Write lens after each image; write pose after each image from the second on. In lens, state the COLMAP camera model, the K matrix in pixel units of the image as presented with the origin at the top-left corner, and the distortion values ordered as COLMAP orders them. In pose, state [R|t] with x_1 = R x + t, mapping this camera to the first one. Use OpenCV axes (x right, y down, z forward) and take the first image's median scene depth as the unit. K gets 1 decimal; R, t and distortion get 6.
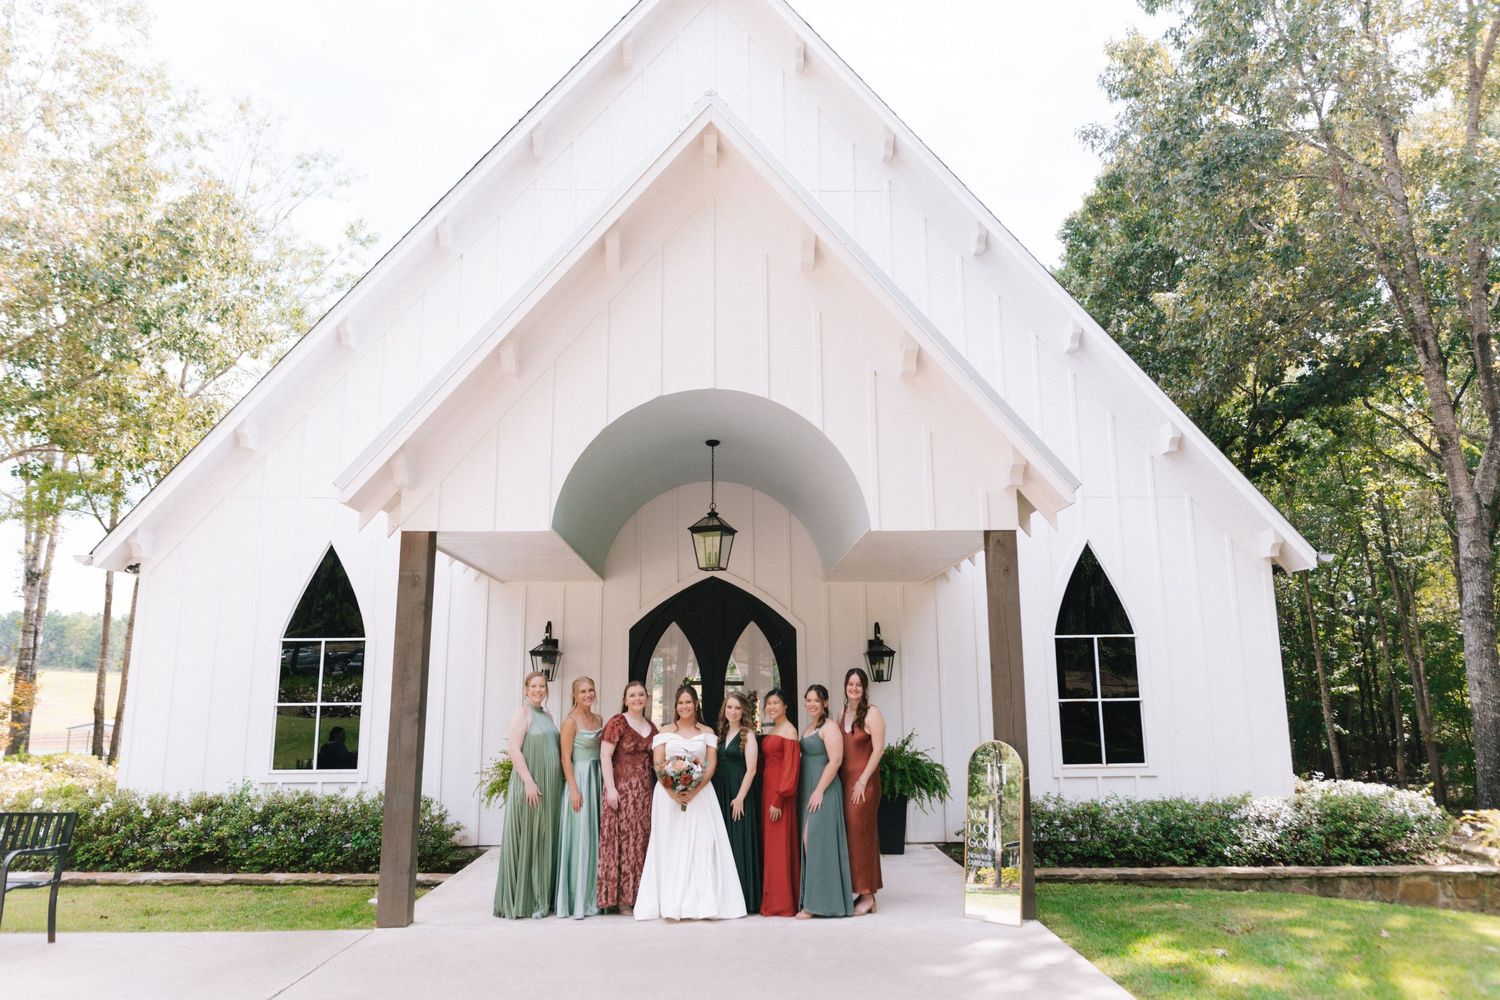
lens RADIAL K [[1015.0, 0, 750.0], [0, 1015.0, 500.0], [0, 0, 1]] dist [-0.002713, -0.000414]
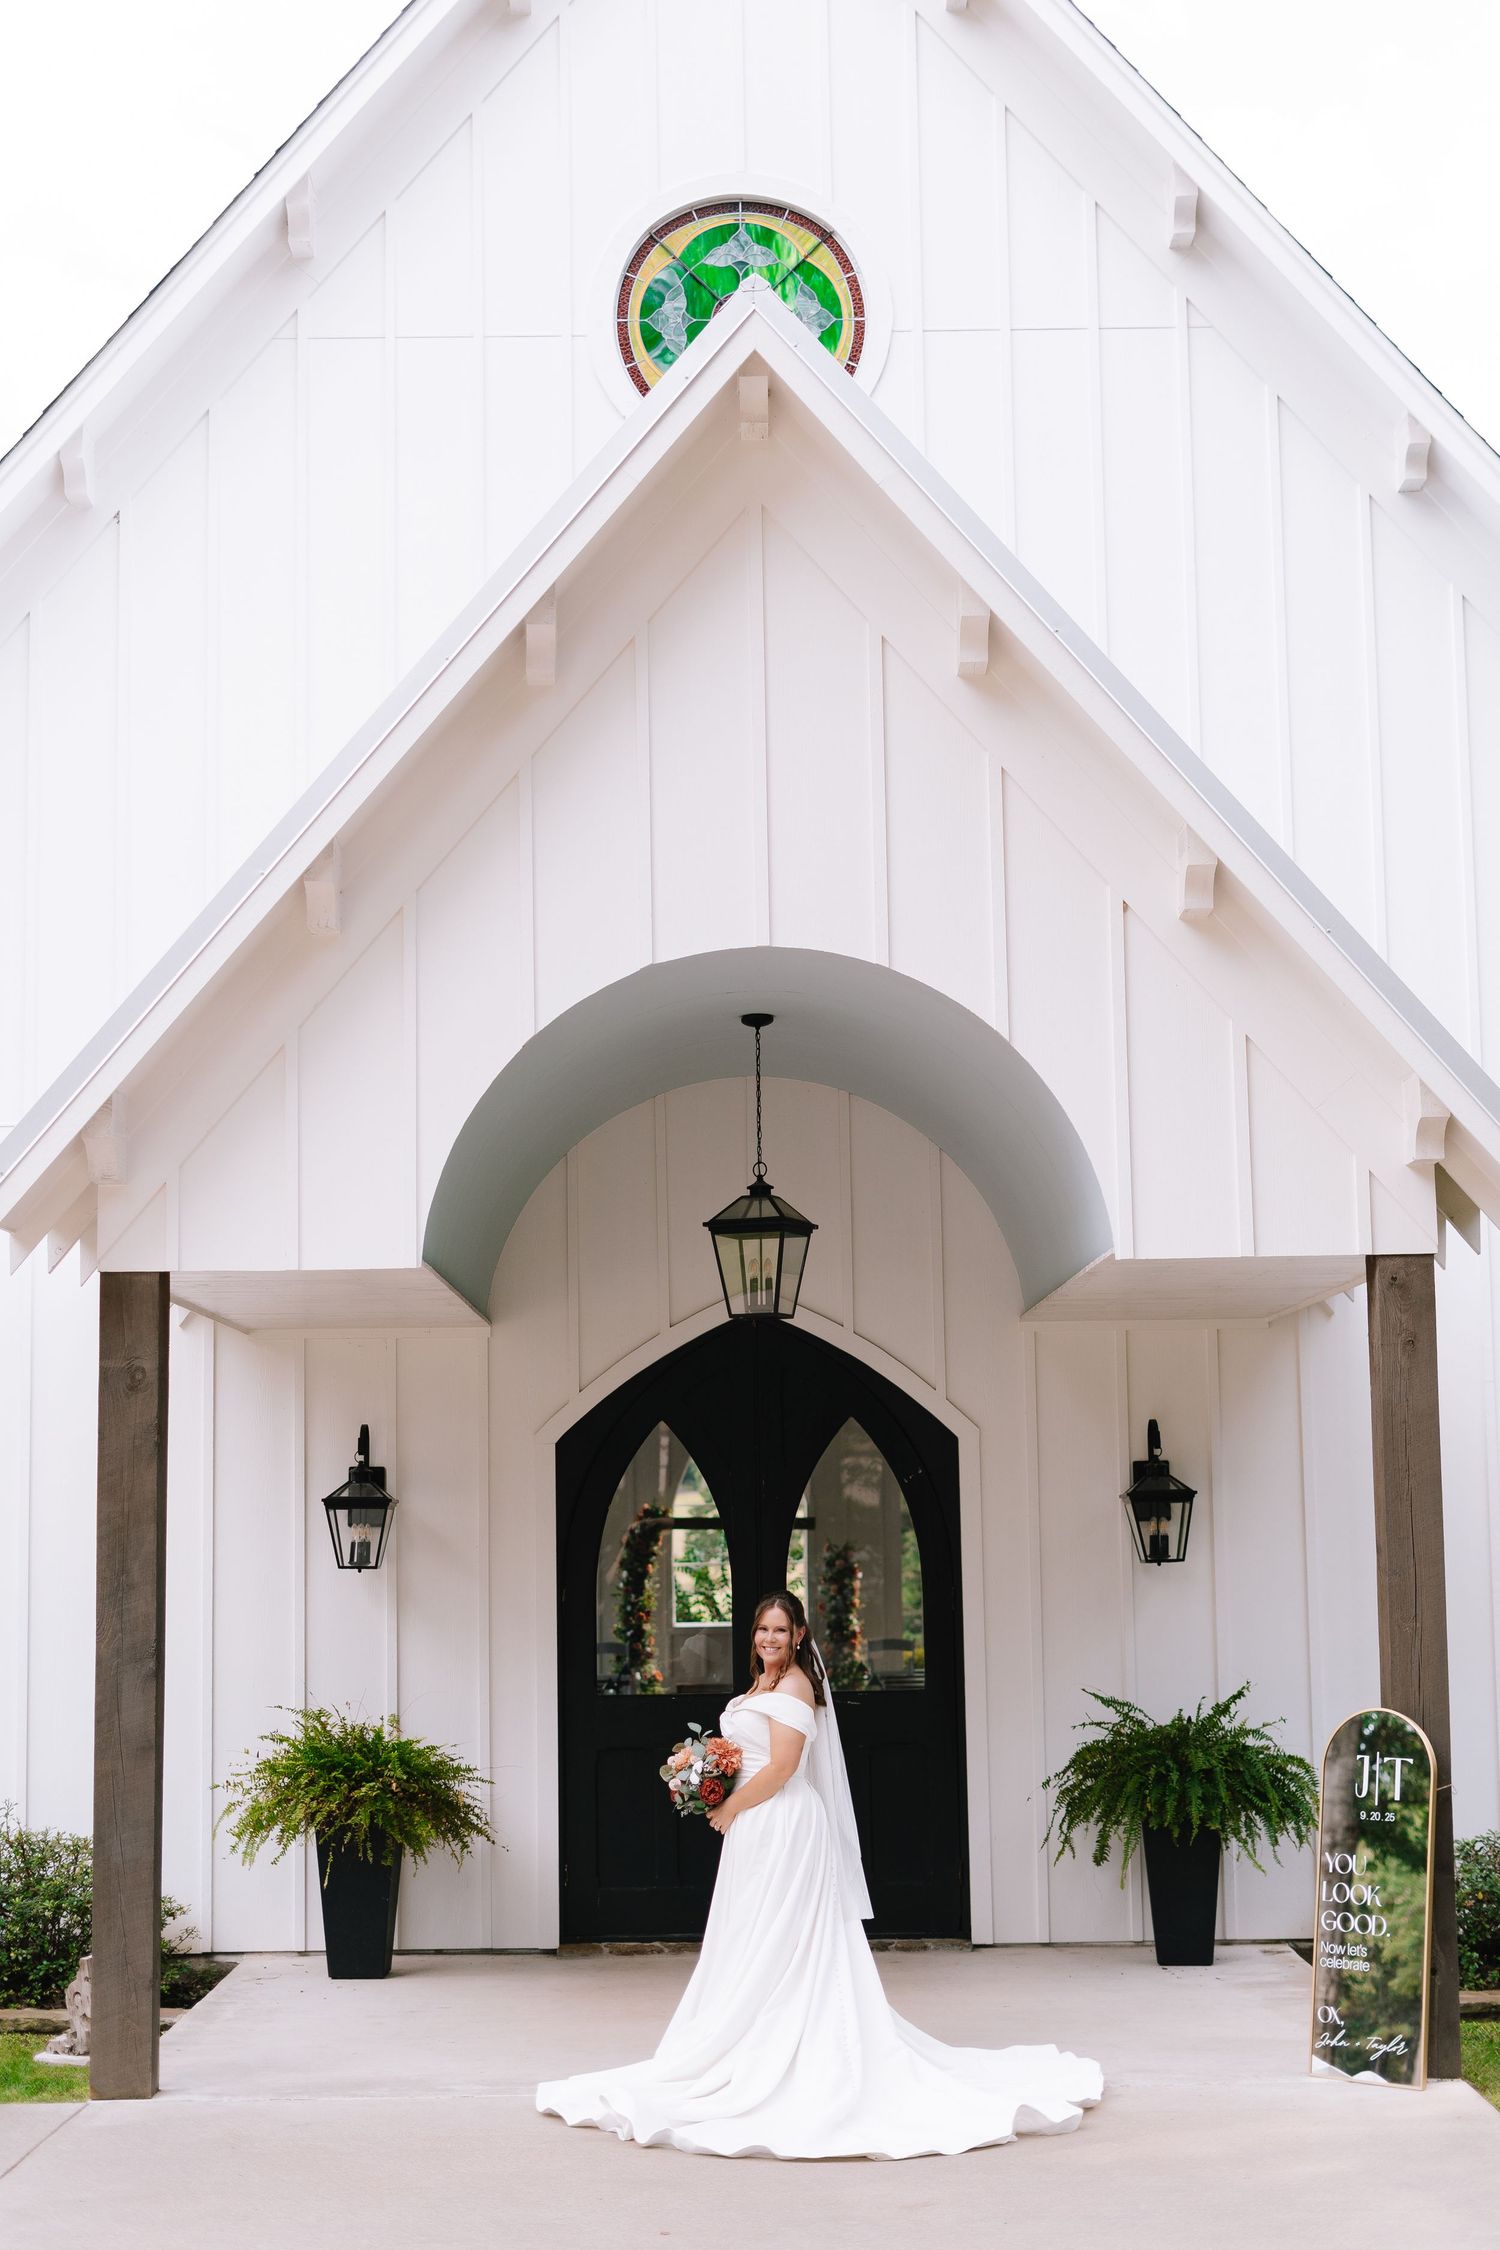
lens RADIAL K [[3338.5, 0, 750.0], [0, 3338.5, 1125.0], [0, 0, 1]] dist [-0.034362, 0.213204]
pose [[0.999736, -0.009974, -0.020717, -0.011438], [0.011360, 0.997628, 0.067898, -0.108747], [0.019991, -0.068115, 0.997477, -0.406785]]
